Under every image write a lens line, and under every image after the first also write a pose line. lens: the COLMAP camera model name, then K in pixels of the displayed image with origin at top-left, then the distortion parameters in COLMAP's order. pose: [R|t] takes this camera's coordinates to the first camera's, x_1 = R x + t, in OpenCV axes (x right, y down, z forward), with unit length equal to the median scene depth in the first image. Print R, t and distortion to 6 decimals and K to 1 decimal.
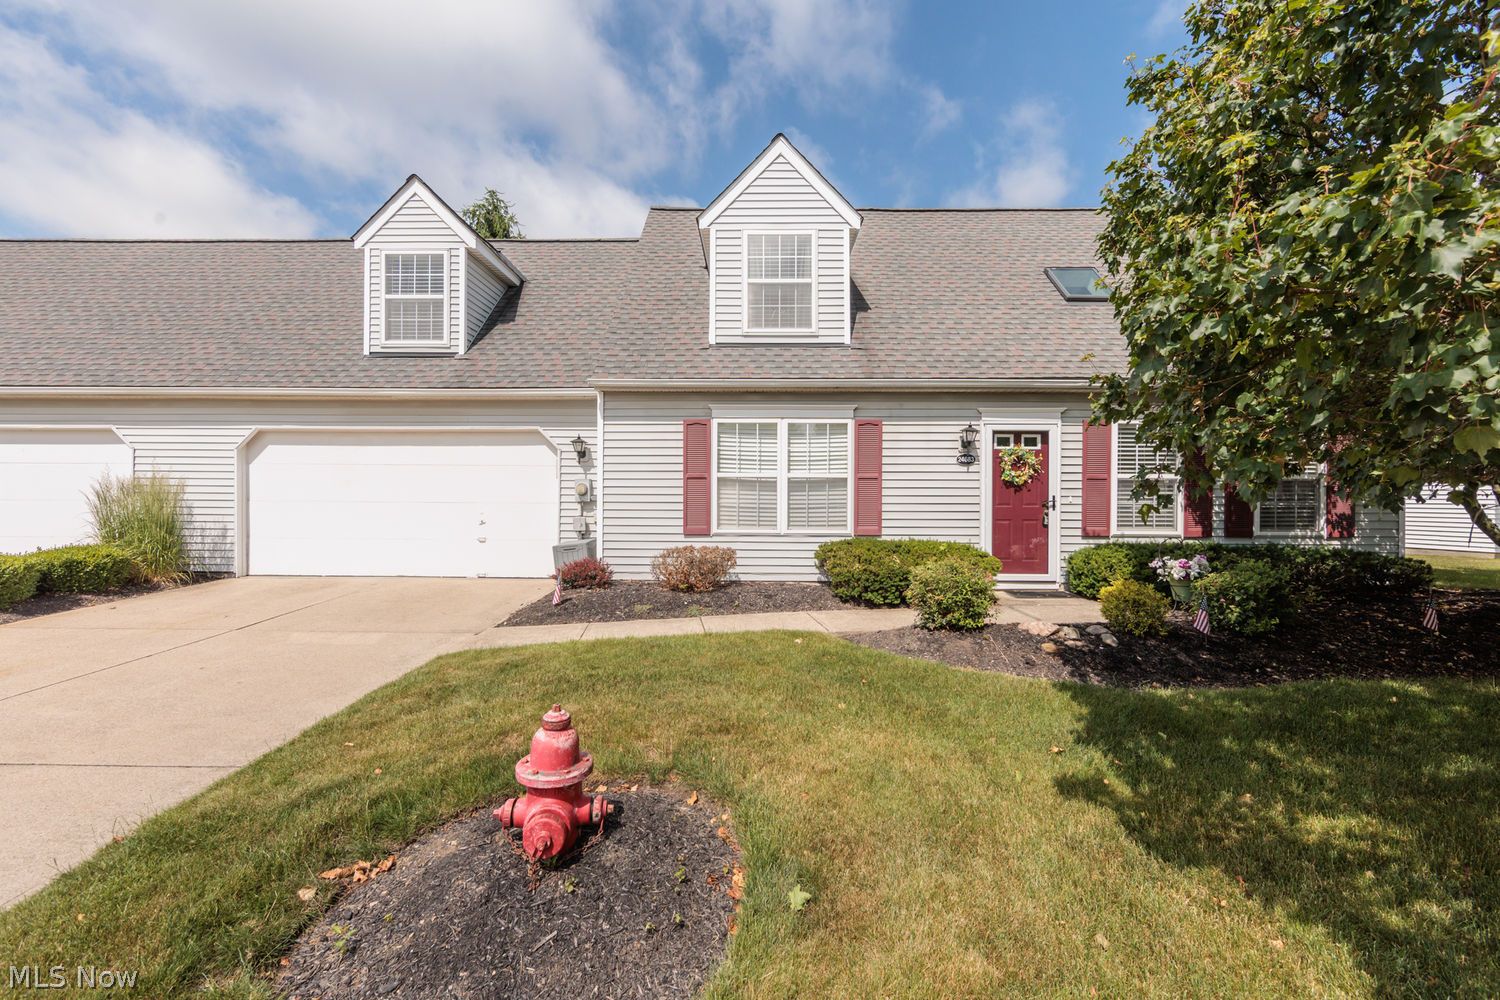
lens RADIAL K [[588.4, 0, 747.1], [0, 588.4, 498.8], [0, 0, 1]] dist [-0.001546, -0.000030]
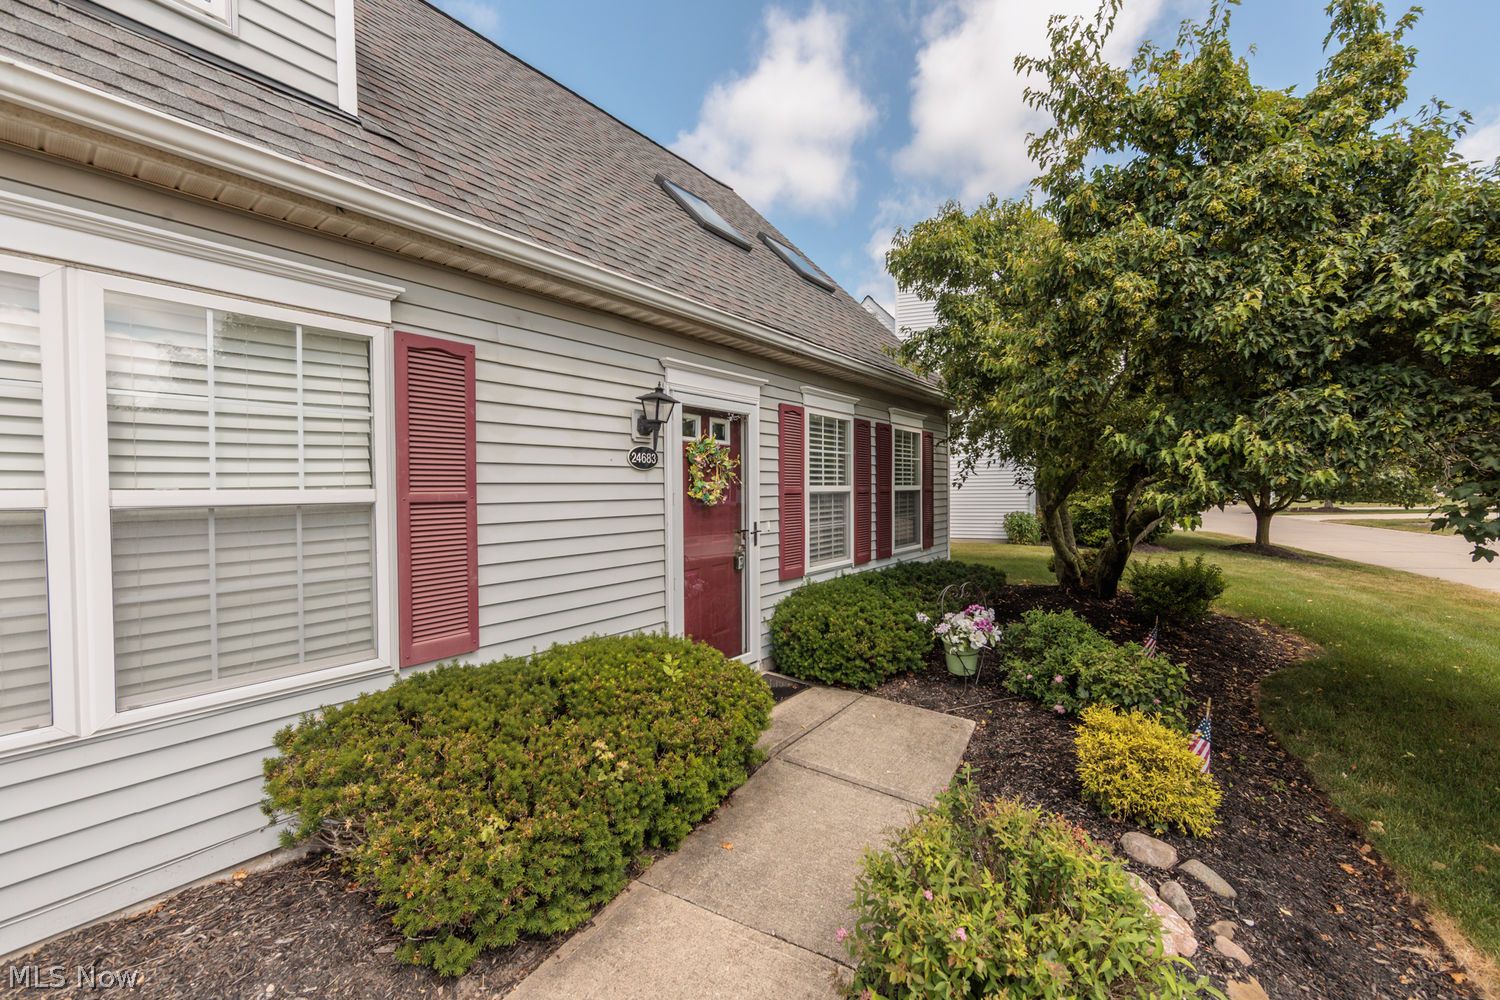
lens RADIAL K [[588.4, 0, 747.1], [0, 588.4, 498.8], [0, 0, 1]] dist [-0.001546, -0.000030]
pose [[0.600277, -0.024803, 0.799408, 0.031266], [0.031366, 0.999480, 0.007458, -0.033751], [-0.799177, 0.020597, 0.600742, 0.636237]]
